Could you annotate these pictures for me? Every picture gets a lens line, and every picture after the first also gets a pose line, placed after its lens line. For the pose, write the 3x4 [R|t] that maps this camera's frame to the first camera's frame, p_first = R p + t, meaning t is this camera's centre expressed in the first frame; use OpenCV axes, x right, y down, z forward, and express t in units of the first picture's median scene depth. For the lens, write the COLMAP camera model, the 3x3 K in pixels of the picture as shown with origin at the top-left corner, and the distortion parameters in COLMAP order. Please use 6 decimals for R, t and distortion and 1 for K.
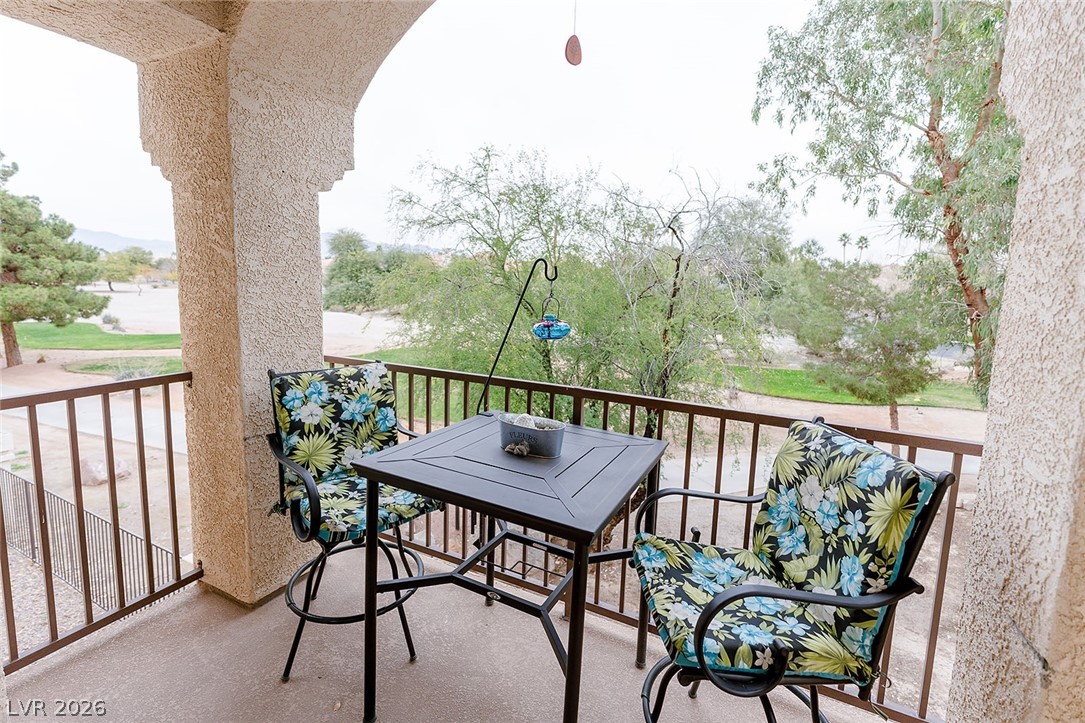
lens RADIAL K [[460.9, 0, 529.1], [0, 460.9, 333.3], [0, 0, 1]] dist [0.001587, -0.000807]
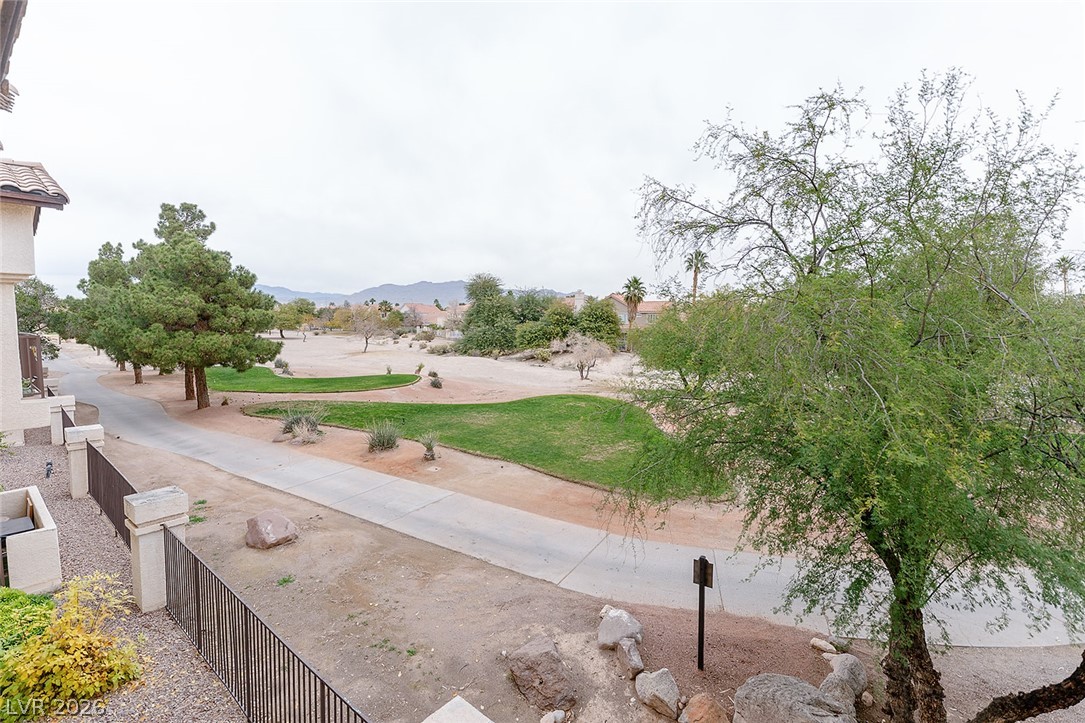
lens RADIAL K [[460.9, 0, 548.1], [0, 460.9, 353.8], [0, 0, 1]] dist [0.001587, -0.000807]
pose [[0.978029, -0.003109, -0.208447, -0.101514], [-0.007300, 0.998765, -0.049148, -0.007206], [0.208342, 0.049590, 0.976798, 0.105274]]
